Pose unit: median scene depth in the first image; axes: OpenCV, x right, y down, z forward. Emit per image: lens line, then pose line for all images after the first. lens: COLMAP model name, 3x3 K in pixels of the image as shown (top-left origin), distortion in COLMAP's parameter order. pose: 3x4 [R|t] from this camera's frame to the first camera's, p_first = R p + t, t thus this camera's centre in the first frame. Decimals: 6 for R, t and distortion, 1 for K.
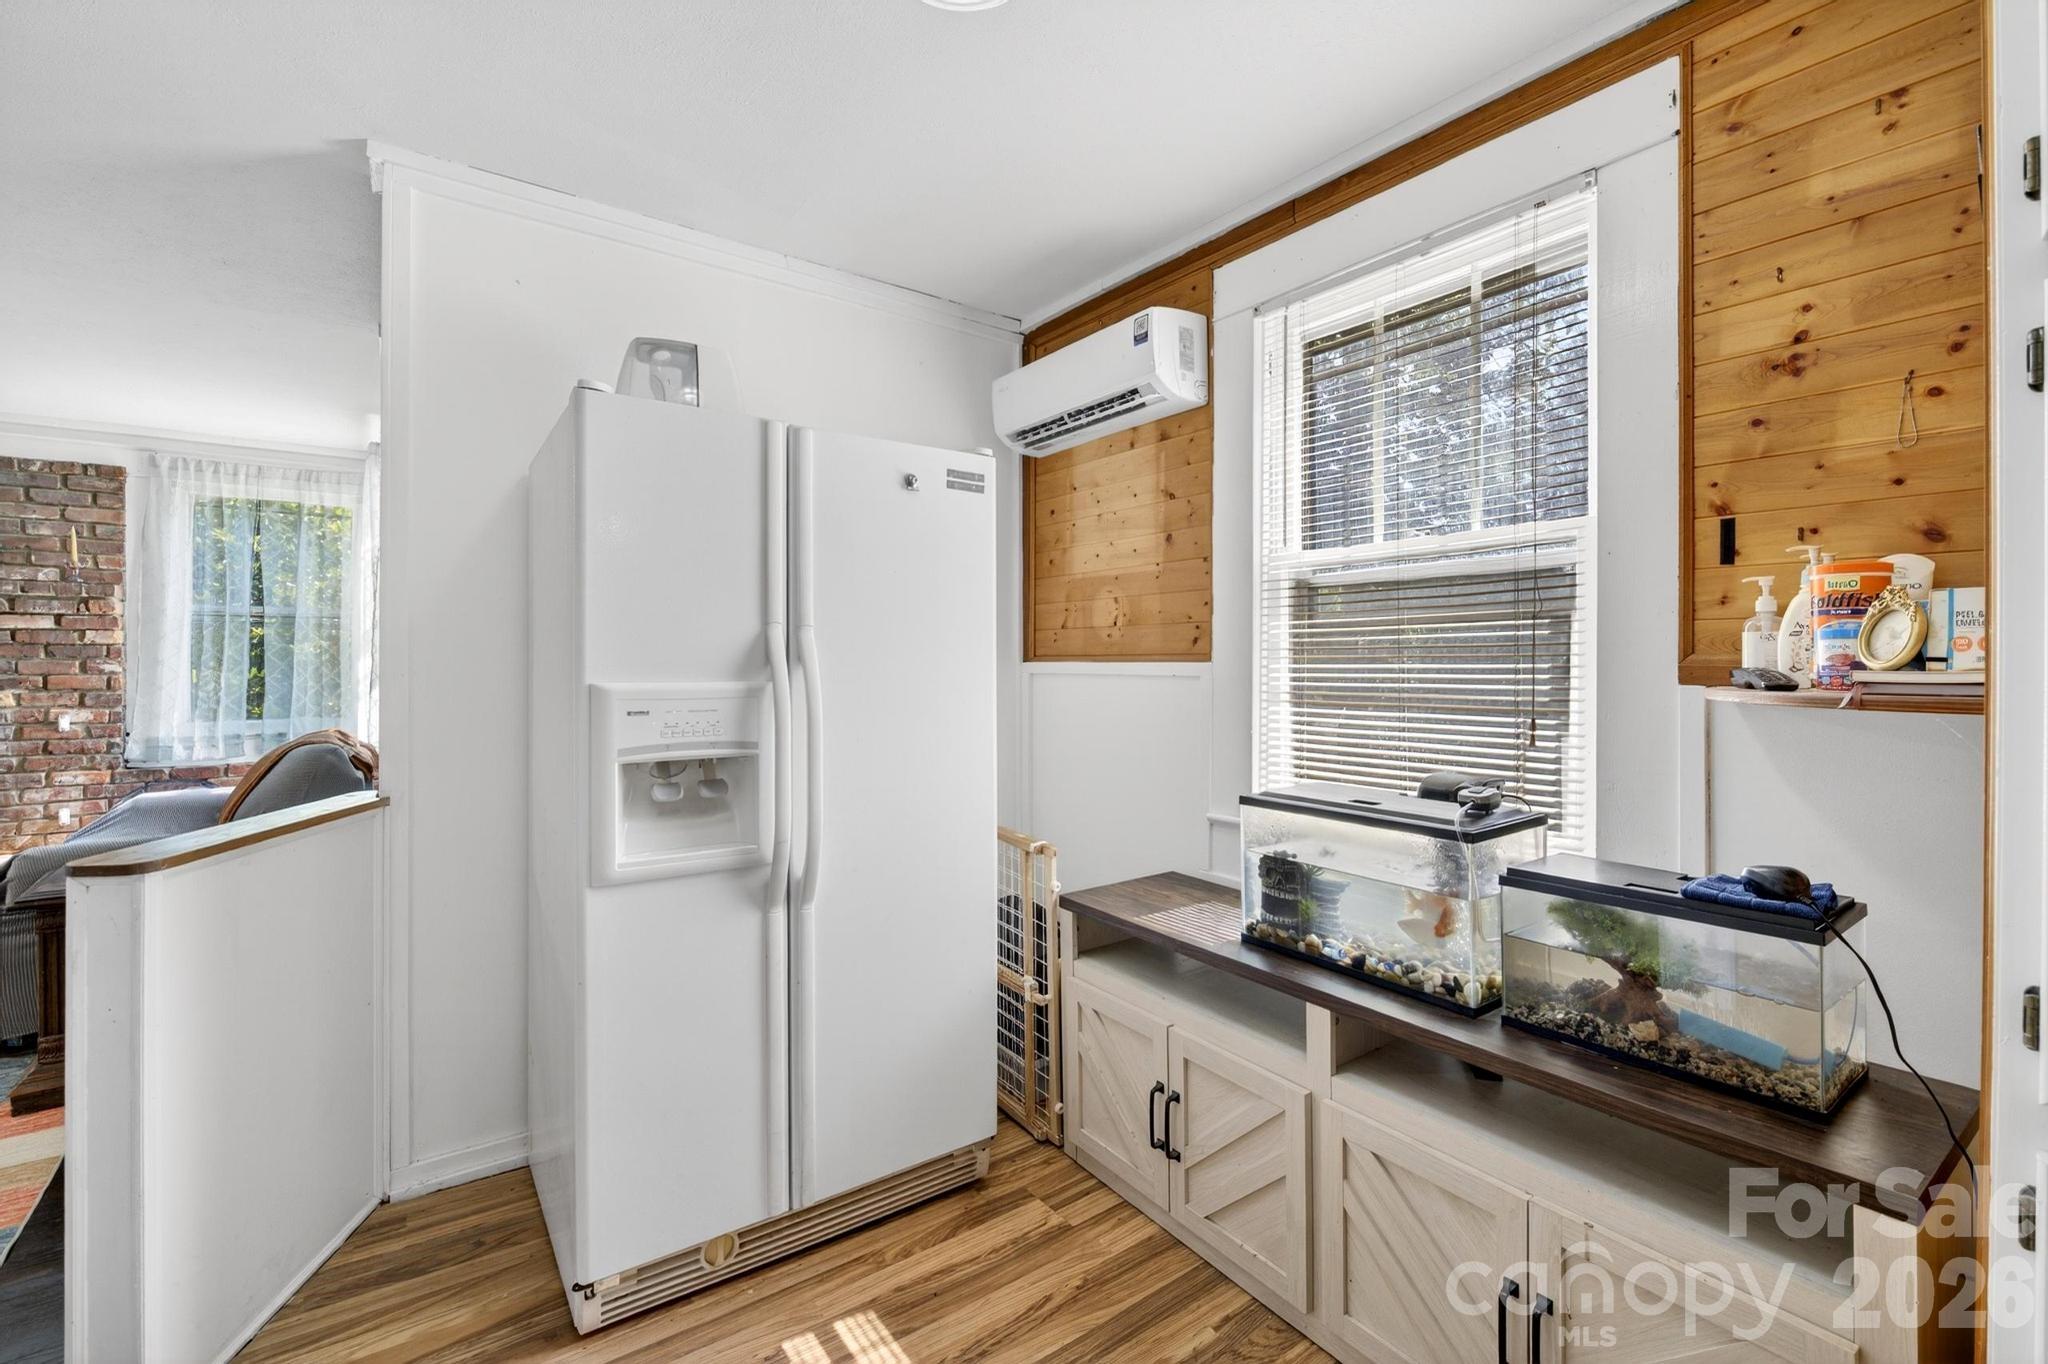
lens RADIAL K [[888.1, 0, 1033.6], [0, 888.1, 659.6], [0, 0, 1]] dist [-0.011040, 0.000239]
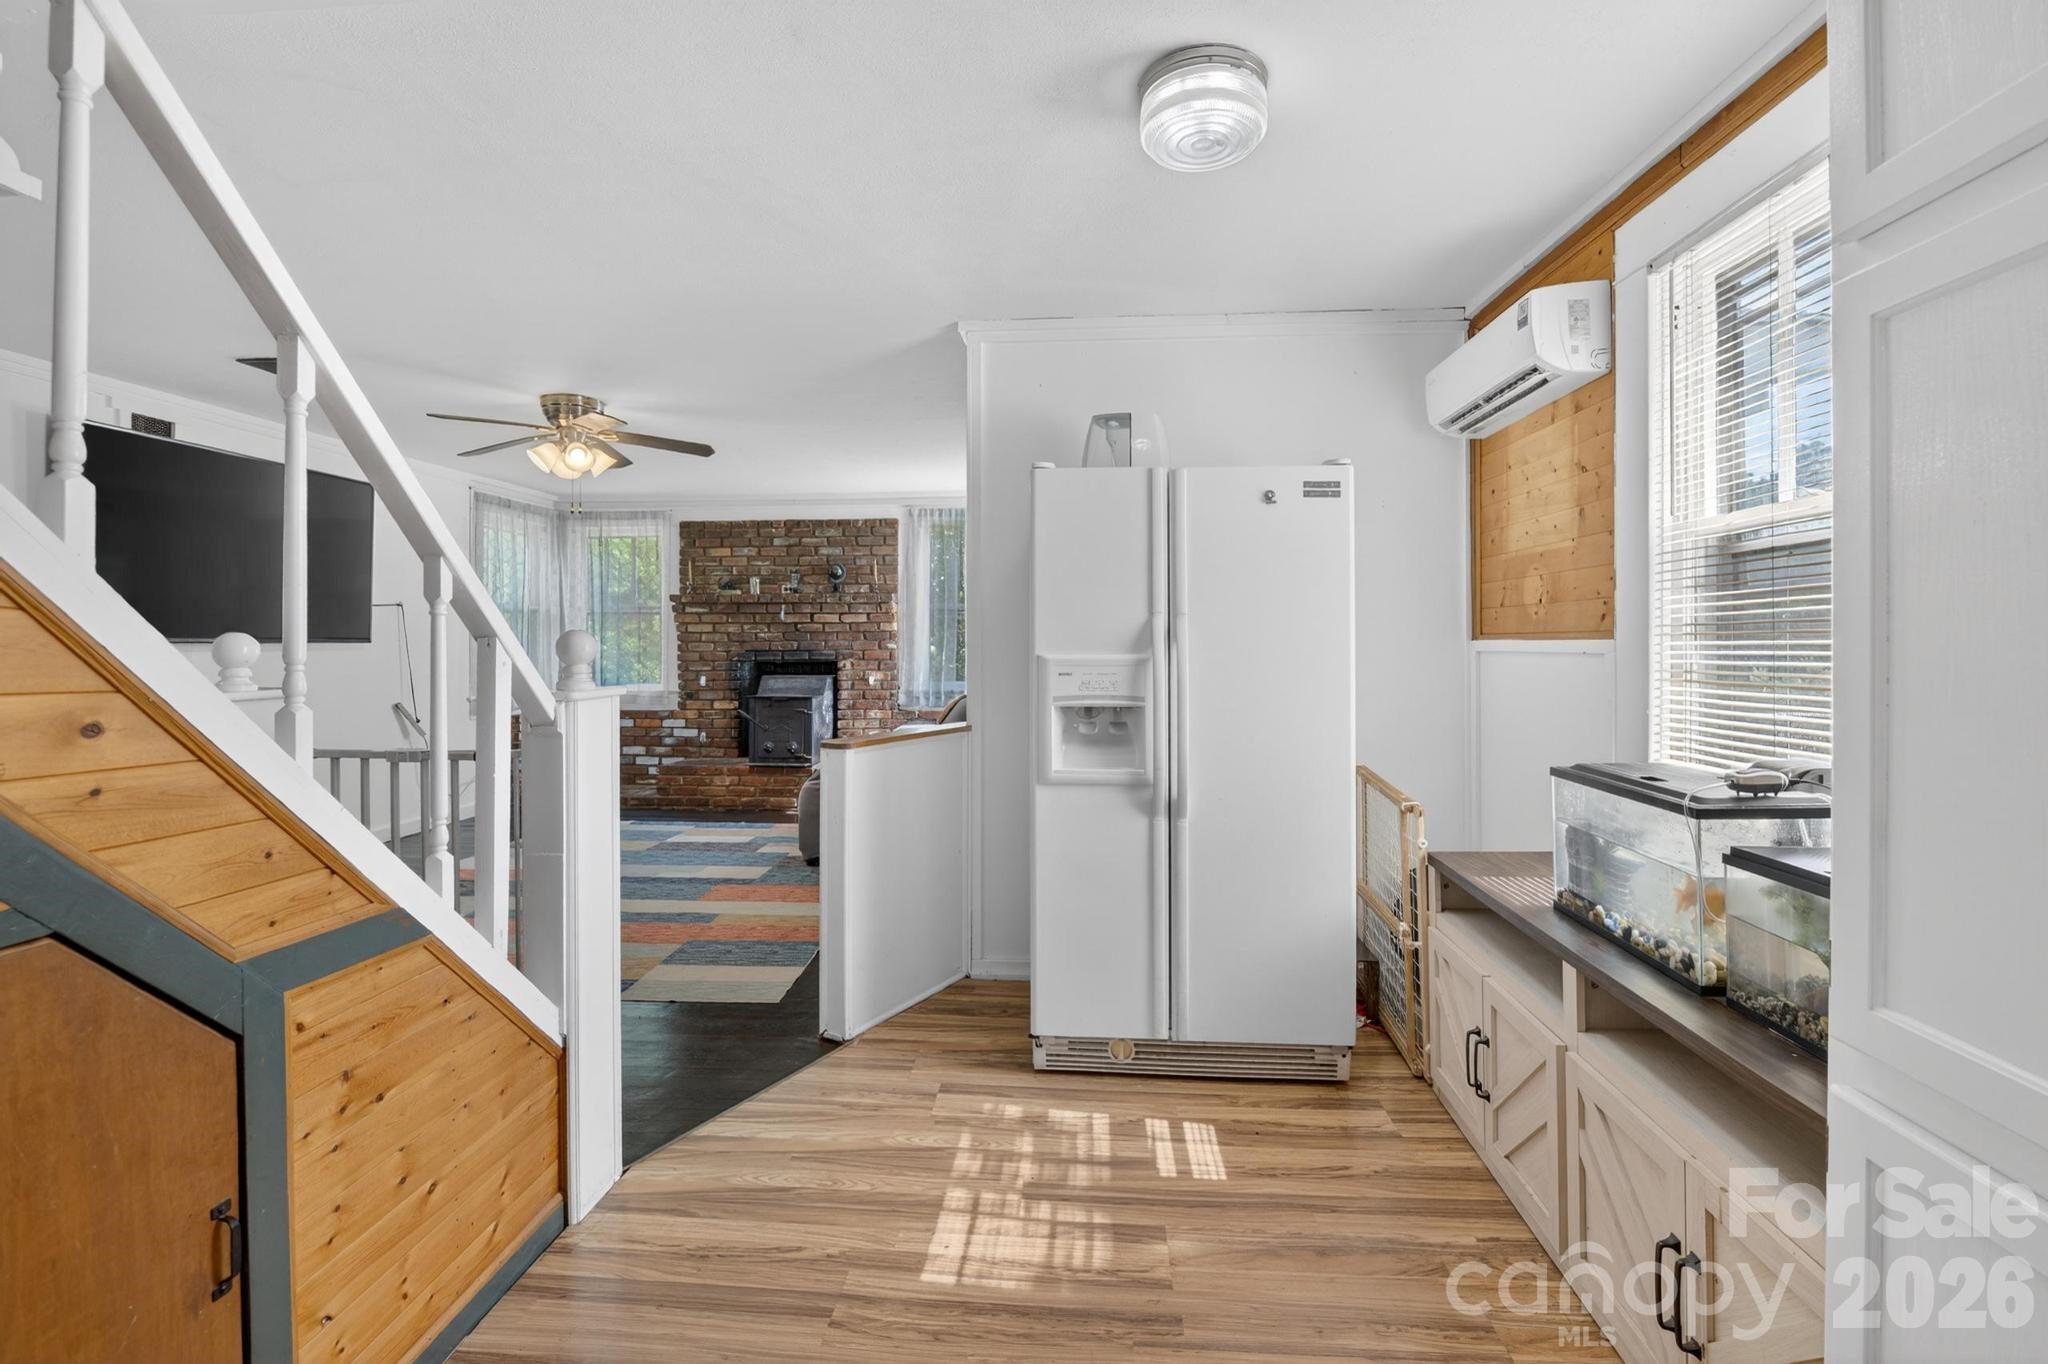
lens RADIAL K [[901.9, 0, 1020.0], [0, 901.9, 637.9], [0, 0, 1]] dist [0.000406, 0.000117]
pose [[0.759055, -0.005148, -0.651006, 0.400784], [0.003847, 0.999987, -0.003422, 0.002479], [0.651015, 0.000094, 0.759064, -0.186298]]
